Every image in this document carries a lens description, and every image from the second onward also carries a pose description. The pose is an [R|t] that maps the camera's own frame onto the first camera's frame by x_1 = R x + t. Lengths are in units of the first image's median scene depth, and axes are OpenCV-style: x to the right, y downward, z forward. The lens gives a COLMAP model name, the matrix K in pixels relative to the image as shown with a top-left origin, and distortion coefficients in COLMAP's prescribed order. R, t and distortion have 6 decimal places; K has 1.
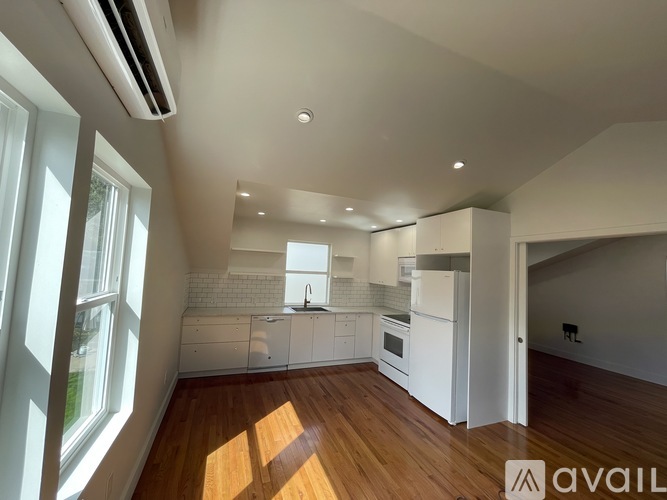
lens RADIAL K [[276.0, 0, 333.5], [0, 276.0, 250.0], [0, 0, 1]] dist [0.000876, -0.000069]
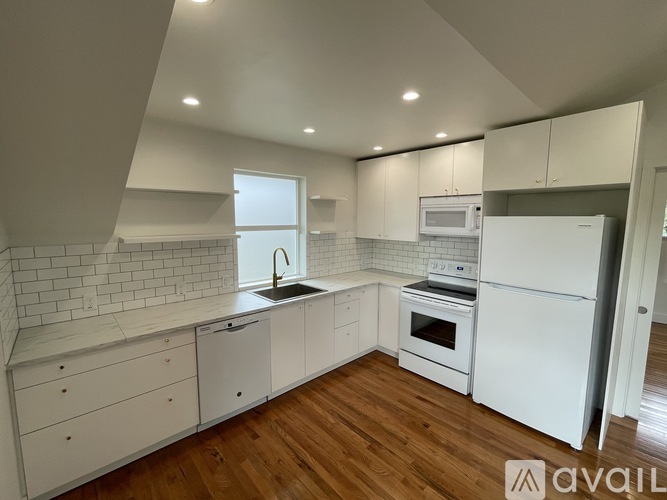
lens RADIAL K [[301.1, 0, 333.5], [0, 301.1, 250.0], [0, 0, 1]] dist [-0.000870, 0.000011]
pose [[0.936589, -0.083697, 0.340287, -0.210090], [0.019810, 0.982151, 0.187048, 0.011951], [-0.349868, -0.168446, 0.921530, 0.400128]]
